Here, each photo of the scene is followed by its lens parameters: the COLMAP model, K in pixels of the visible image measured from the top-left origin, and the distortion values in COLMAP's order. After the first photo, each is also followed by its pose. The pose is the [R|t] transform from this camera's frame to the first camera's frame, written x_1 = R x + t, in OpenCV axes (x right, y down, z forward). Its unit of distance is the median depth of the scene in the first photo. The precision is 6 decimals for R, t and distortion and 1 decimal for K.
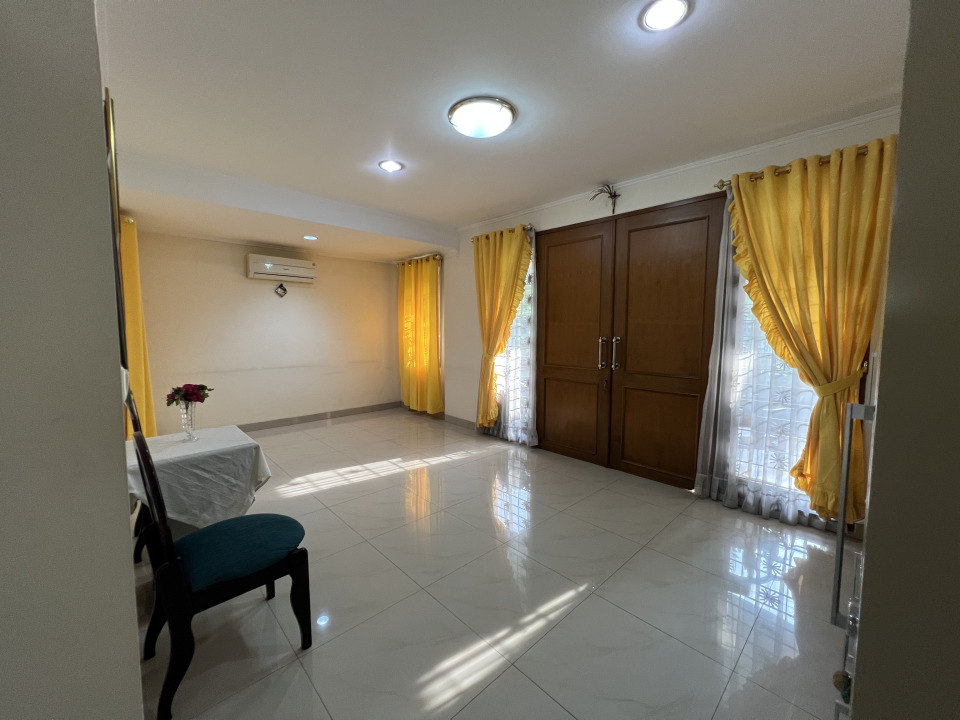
lens RADIAL K [[385.0, 0, 478.2], [0, 385.0, 358.8], [0, 0, 1]] dist [-0.002292, -0.000080]
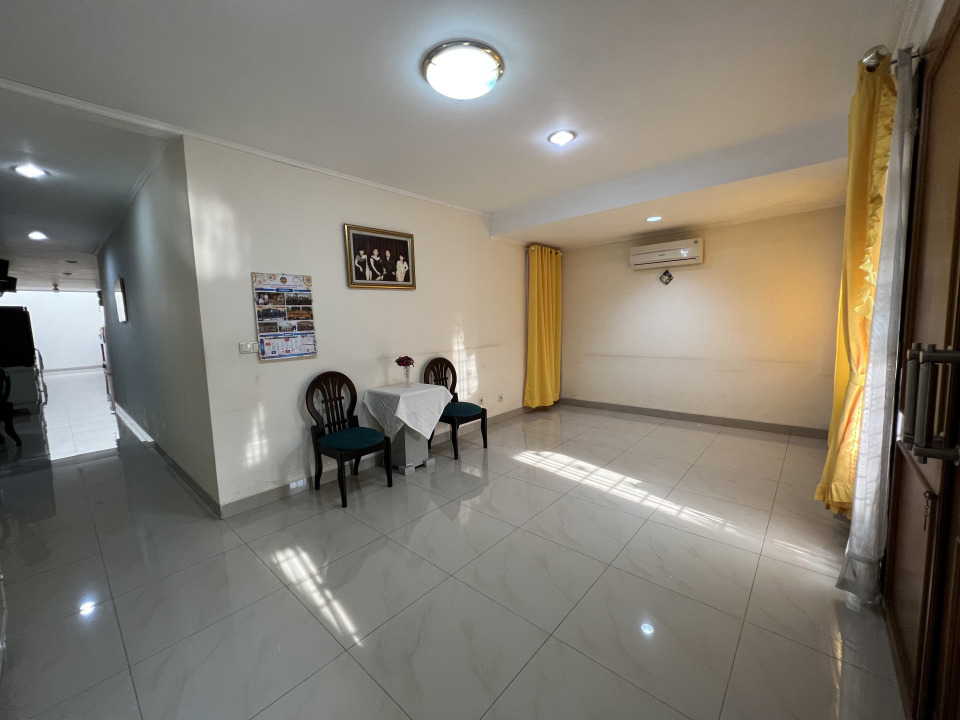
lens RADIAL K [[385.0, 0, 478.4], [0, 385.0, 357.4], [0, 0, 1]] dist [-0.002292, -0.000080]
pose [[0.075892, 0.087349, -0.993283, 0.598109], [-0.046170, 0.995395, 0.084007, -0.053901], [0.996047, 0.039484, 0.079575, 0.658418]]
